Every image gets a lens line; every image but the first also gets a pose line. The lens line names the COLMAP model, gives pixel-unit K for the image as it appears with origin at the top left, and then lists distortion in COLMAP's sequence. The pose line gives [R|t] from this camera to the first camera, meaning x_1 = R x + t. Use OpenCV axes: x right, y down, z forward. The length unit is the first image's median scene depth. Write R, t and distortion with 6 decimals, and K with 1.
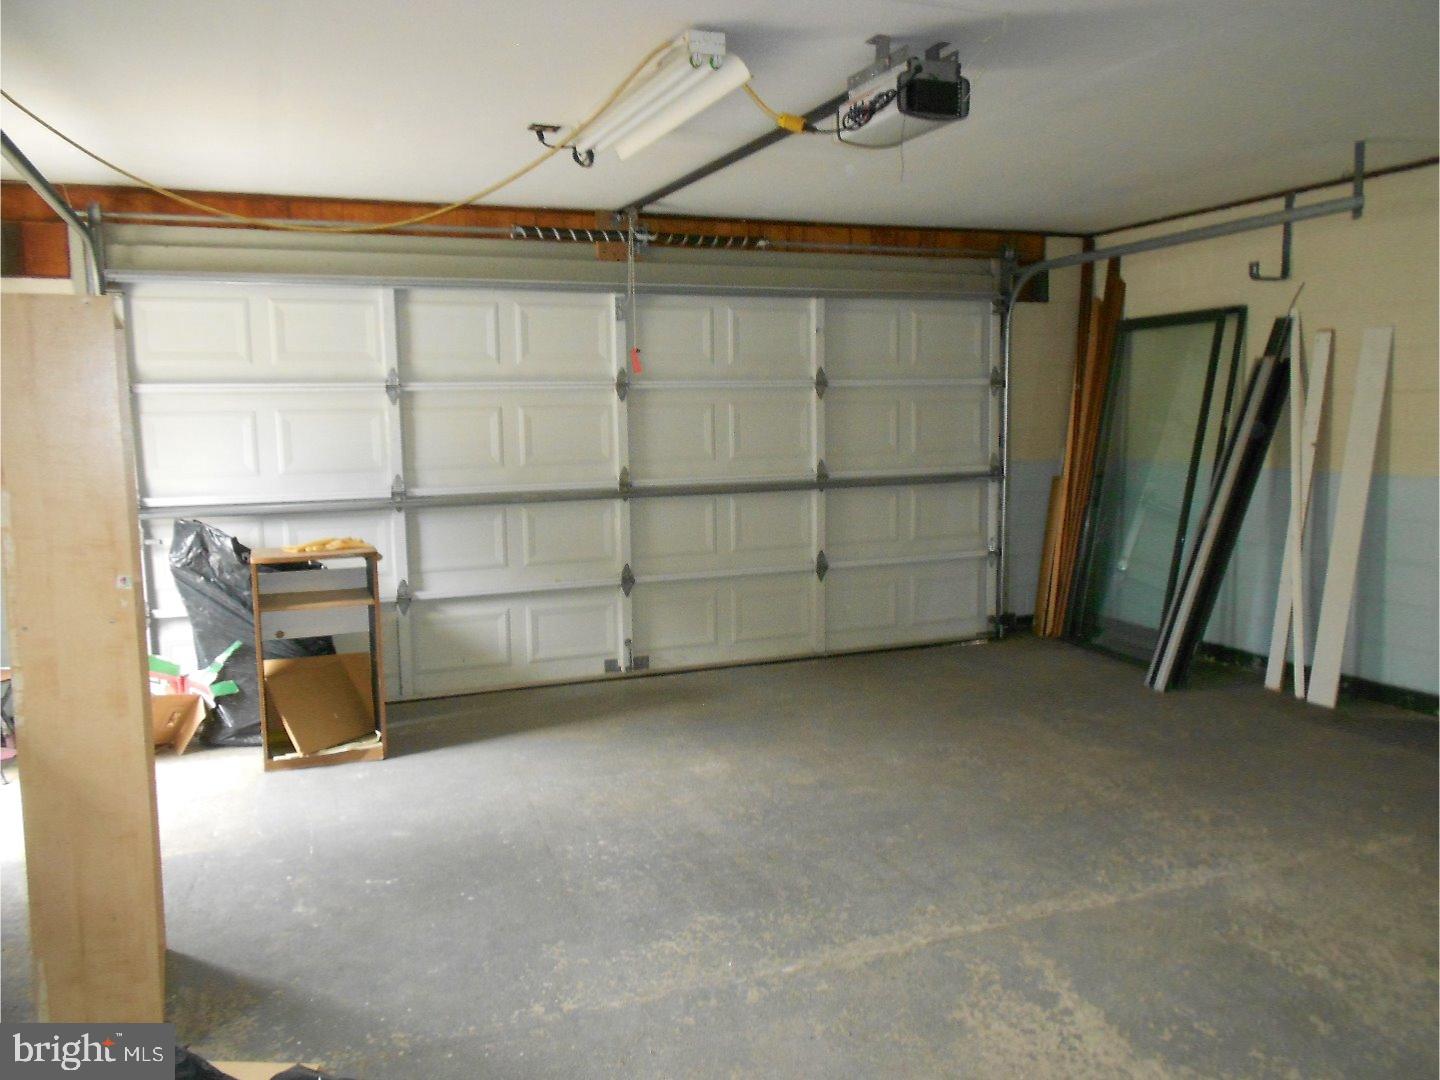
lens RADIAL K [[1132.3, 0, 724.9], [0, 1132.3, 540.3], [0, 0, 1]] dist [0.017667, -0.021984]
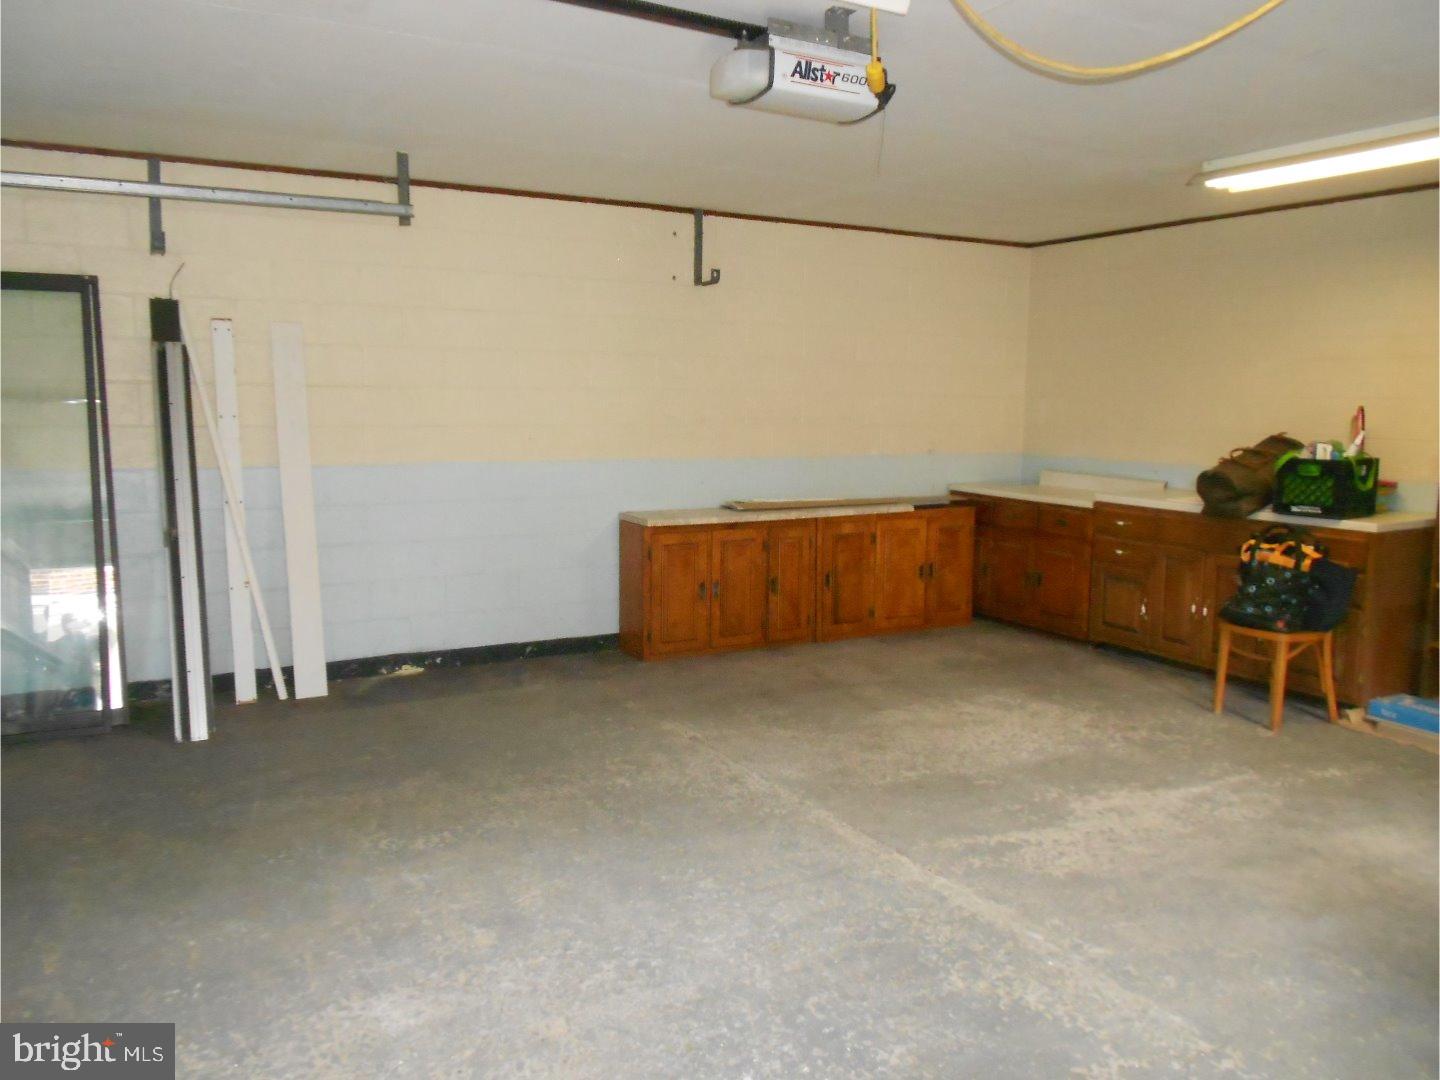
lens RADIAL K [[1132.3, 0, 725.9], [0, 1132.3, 541.8], [0, 0, 1]] dist [0.017667, -0.021984]
pose [[-0.104890, -0.115471, 0.987757, -0.772171], [0.111535, 0.985604, 0.127063, -0.122275], [-0.988209, 0.123497, -0.090501, 1.141079]]
